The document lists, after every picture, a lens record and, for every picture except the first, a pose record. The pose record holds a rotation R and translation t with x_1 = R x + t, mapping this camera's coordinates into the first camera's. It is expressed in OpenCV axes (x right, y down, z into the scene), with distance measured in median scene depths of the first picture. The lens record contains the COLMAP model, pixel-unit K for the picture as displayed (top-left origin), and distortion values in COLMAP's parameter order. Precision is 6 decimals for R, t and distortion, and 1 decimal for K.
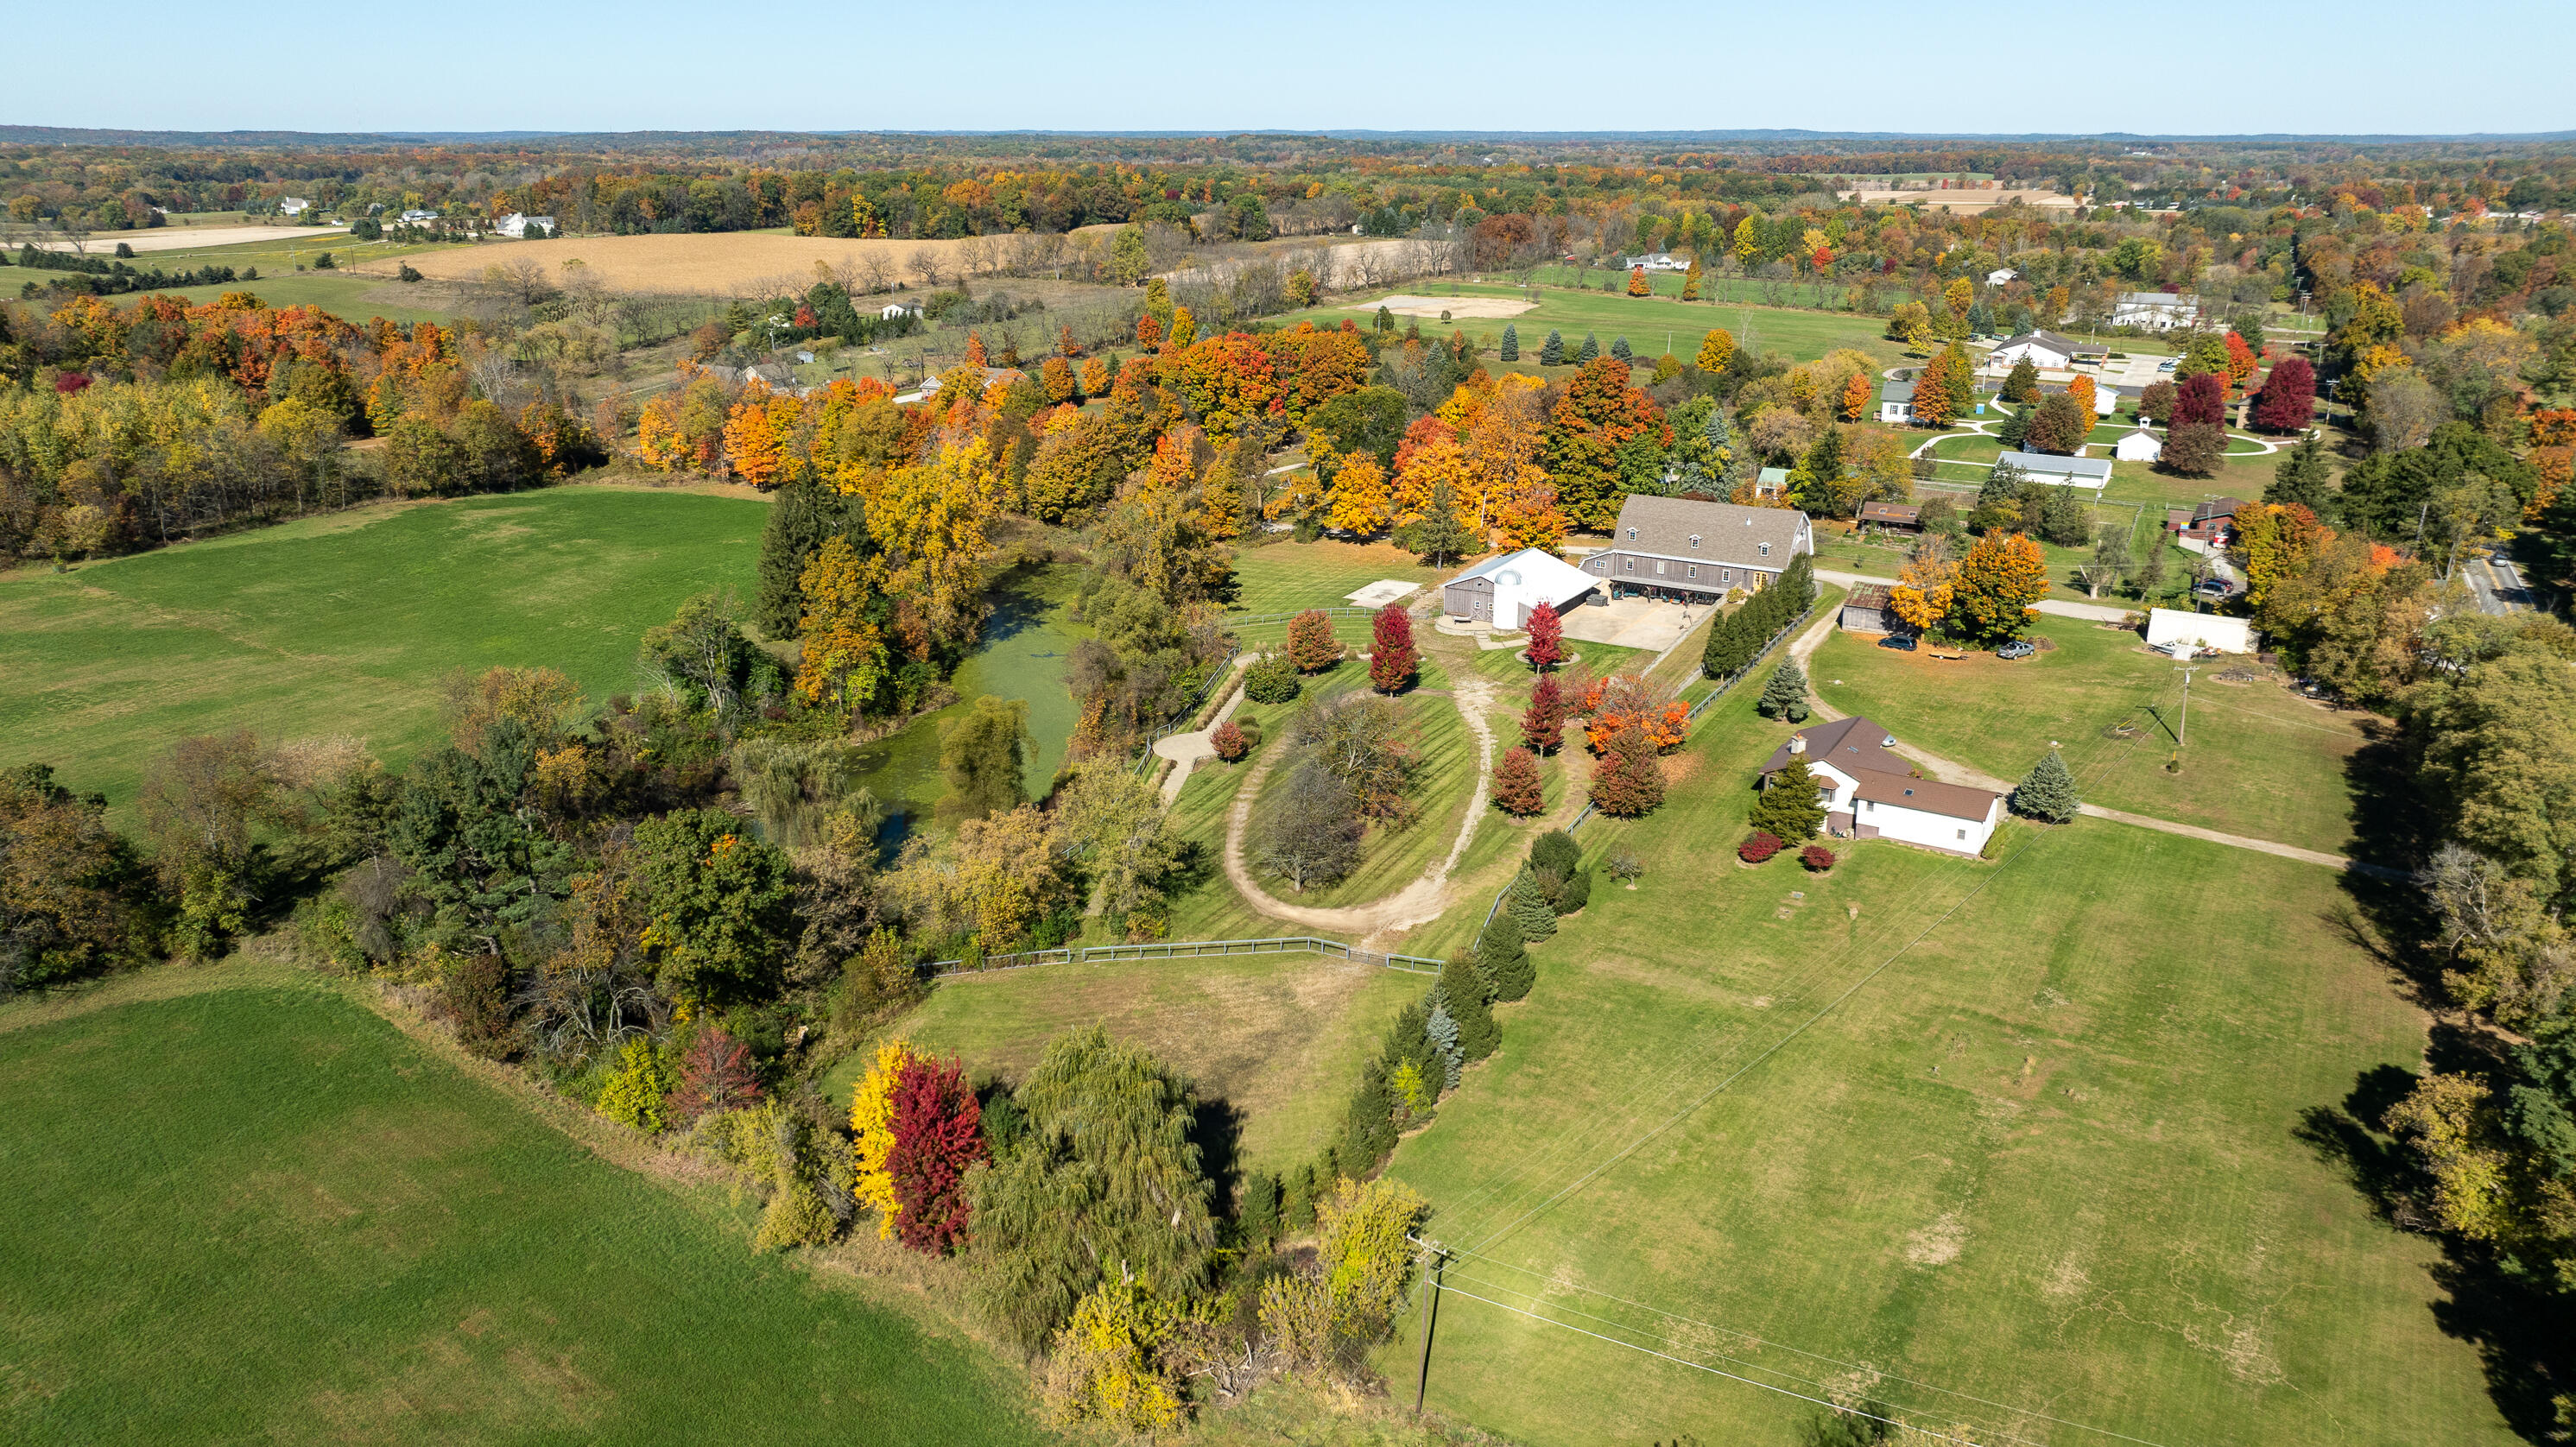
lens RADIAL K [[1800.7, 0, 1288.2], [0, 1800.7, 726.0], [0, 0, 1]] dist [-0.019167, -0.005161]
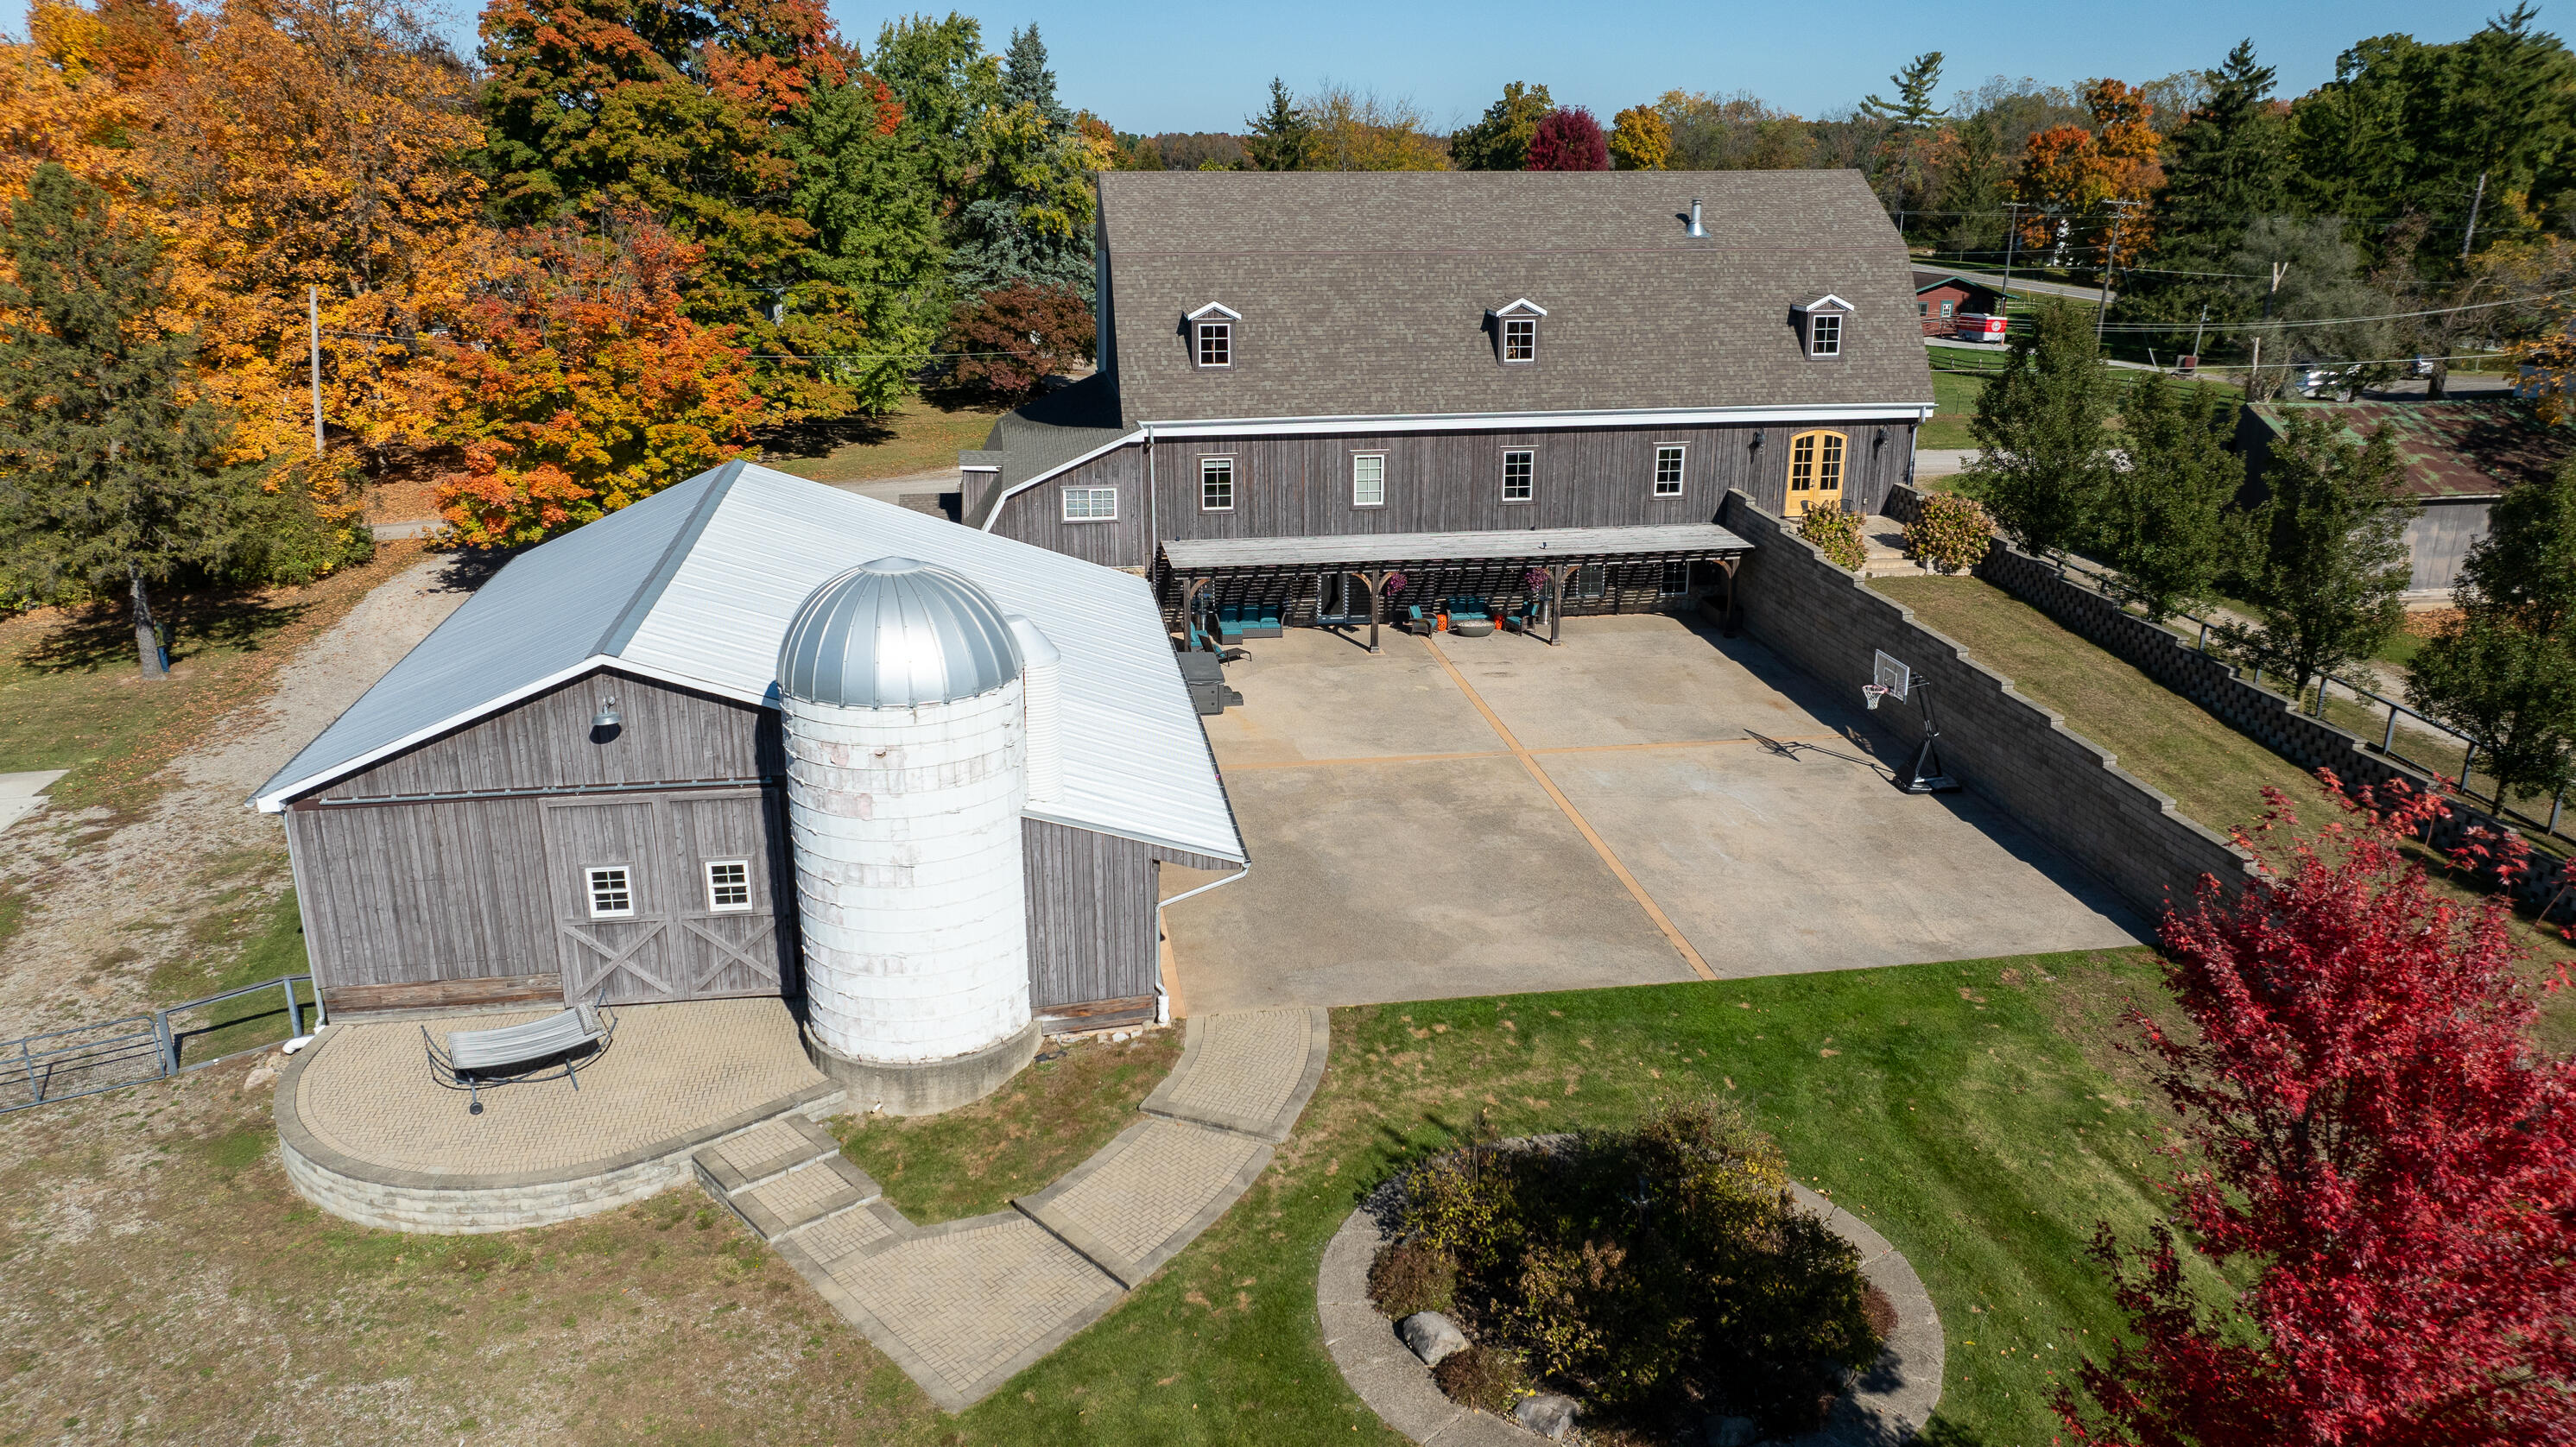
lens RADIAL K [[1800.7, 0, 1290.5], [0, 1800.7, 715.1], [0, 0, 1]] dist [-0.019167, -0.005161]
pose [[0.767704, -0.192846, 0.611098, 0.064047], [0.201167, 0.977961, 0.055898, -0.074383], [-0.608410, 0.080020, 0.789578, 0.839620]]
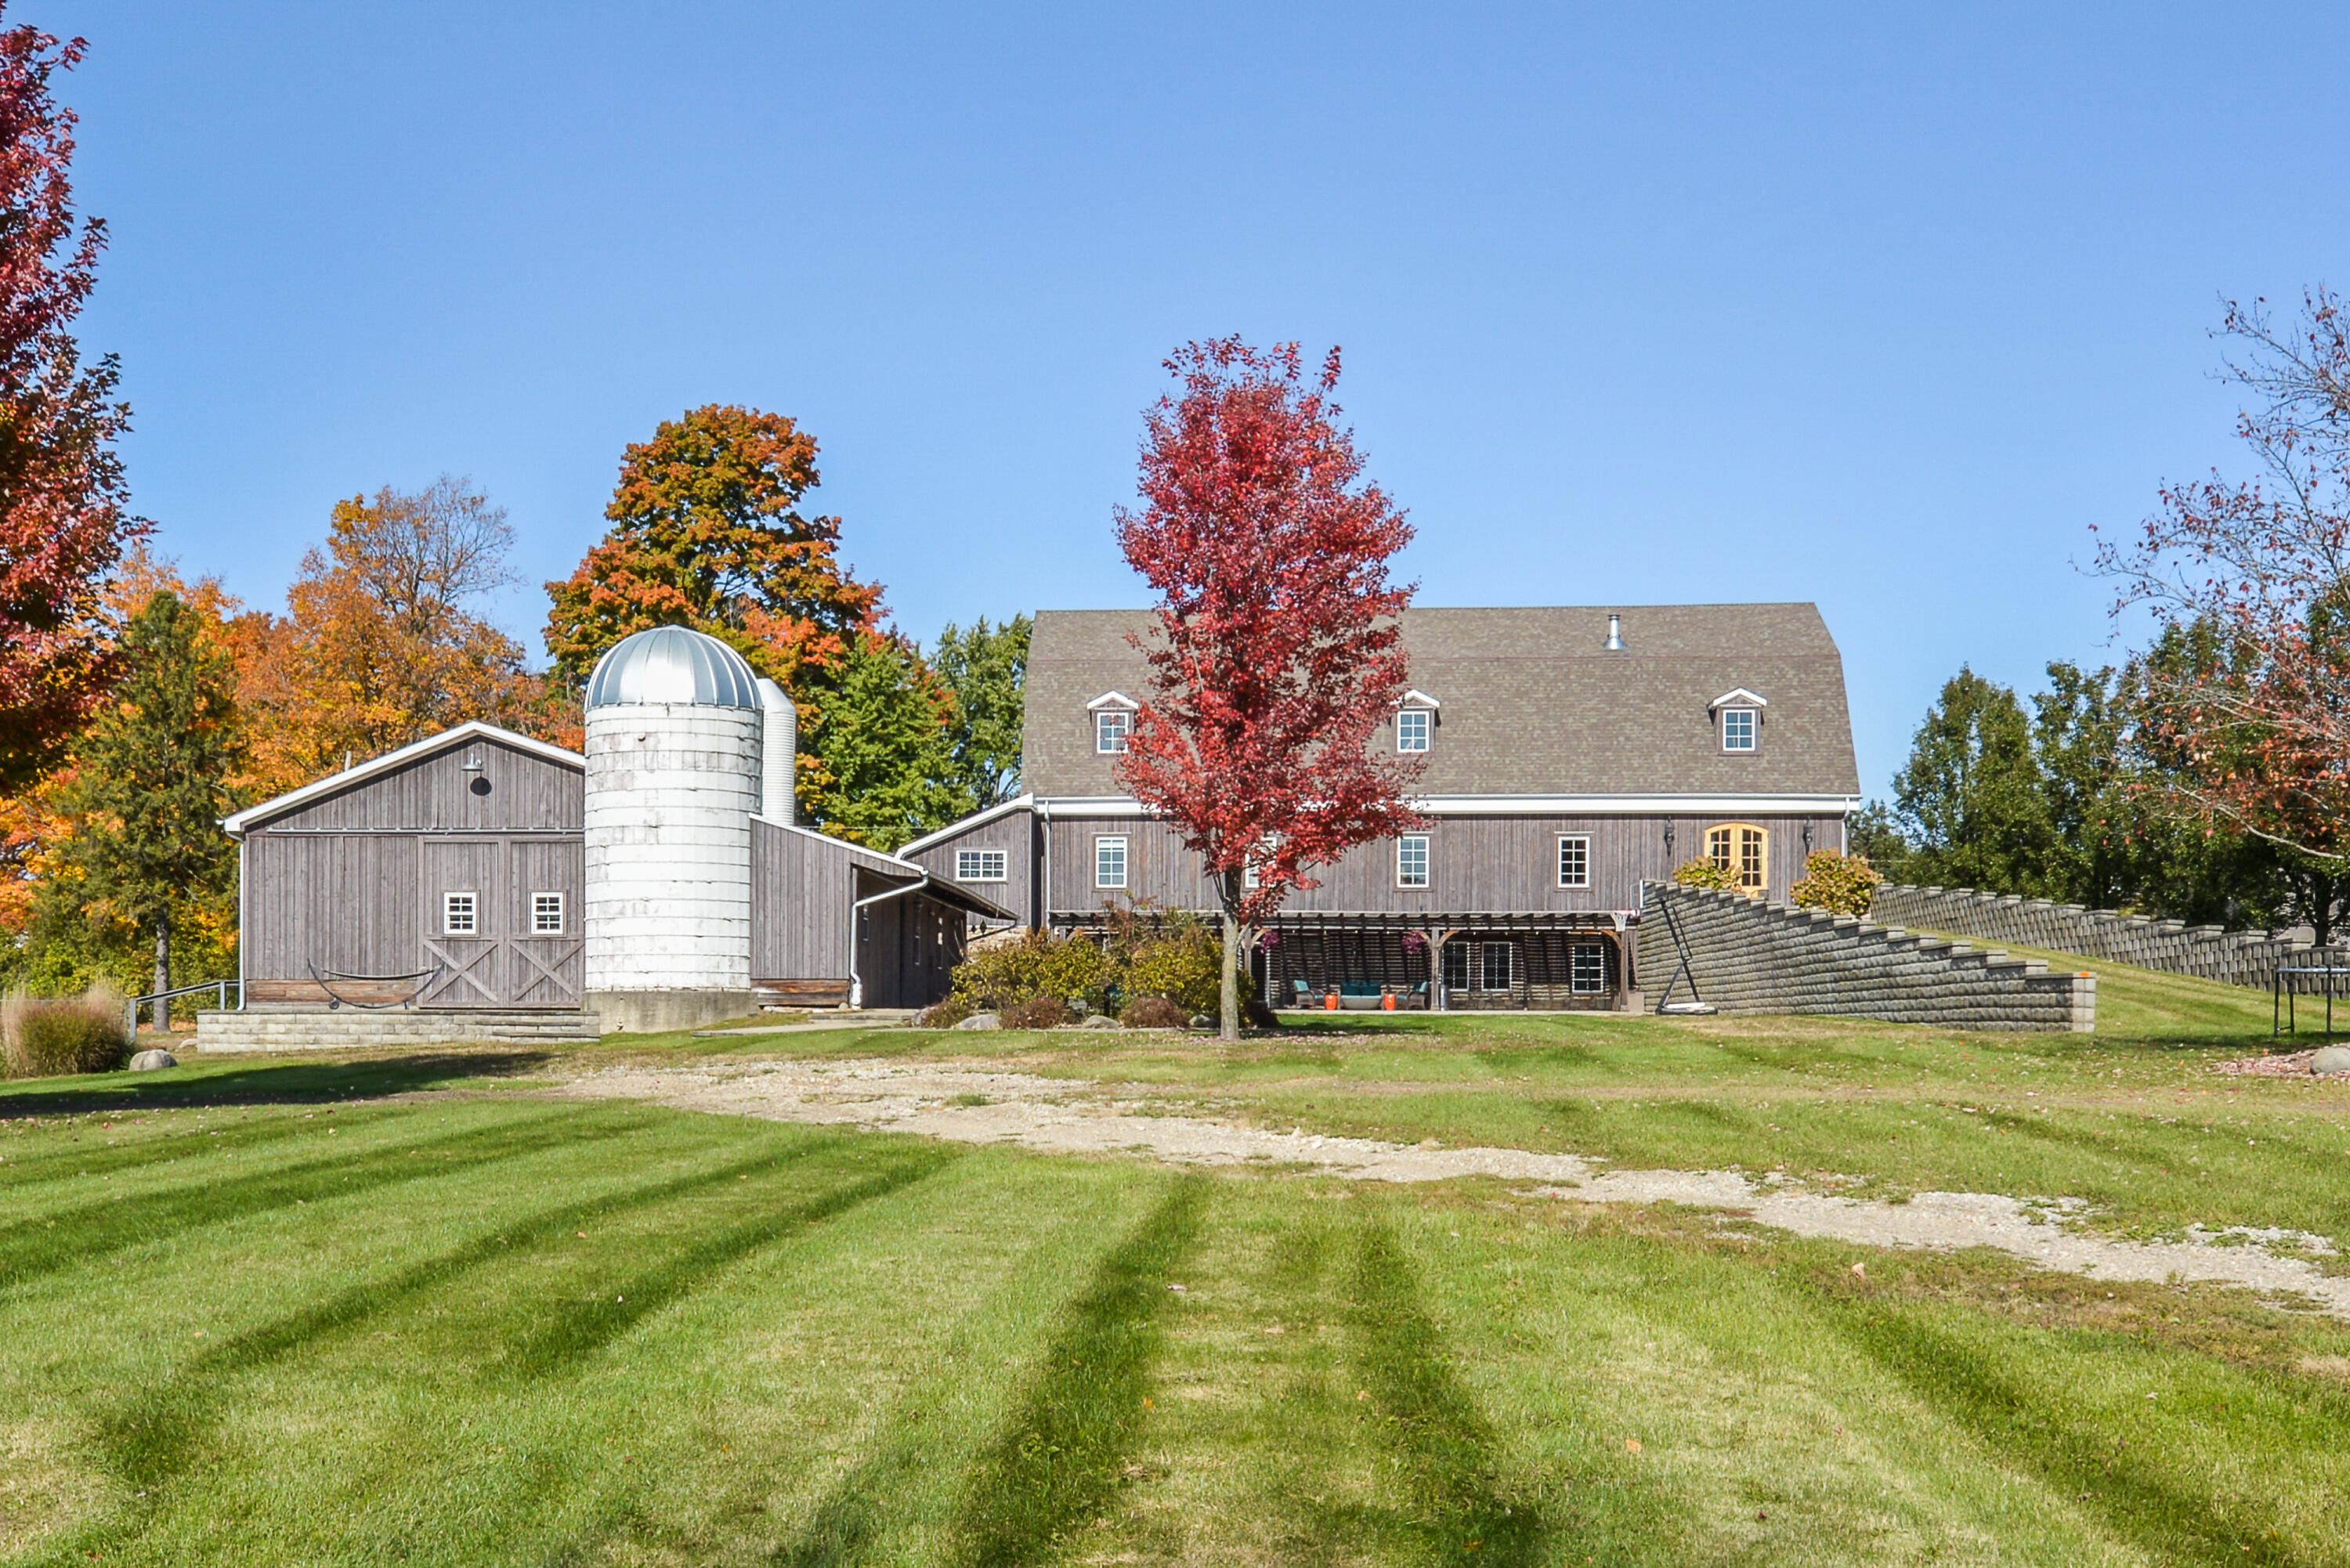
lens RADIAL K [[2529.5, 0, 1053.0], [0, 2529.5, 1051.4], [0, 0, 1]] dist [-0.002920, 0.000000]
pose [[0.897055, 0.000653, 0.441919, 0.049168], [0.135206, 0.951640, -0.275863, 0.014811], [-0.420728, 0.307214, 0.853585, 0.756680]]
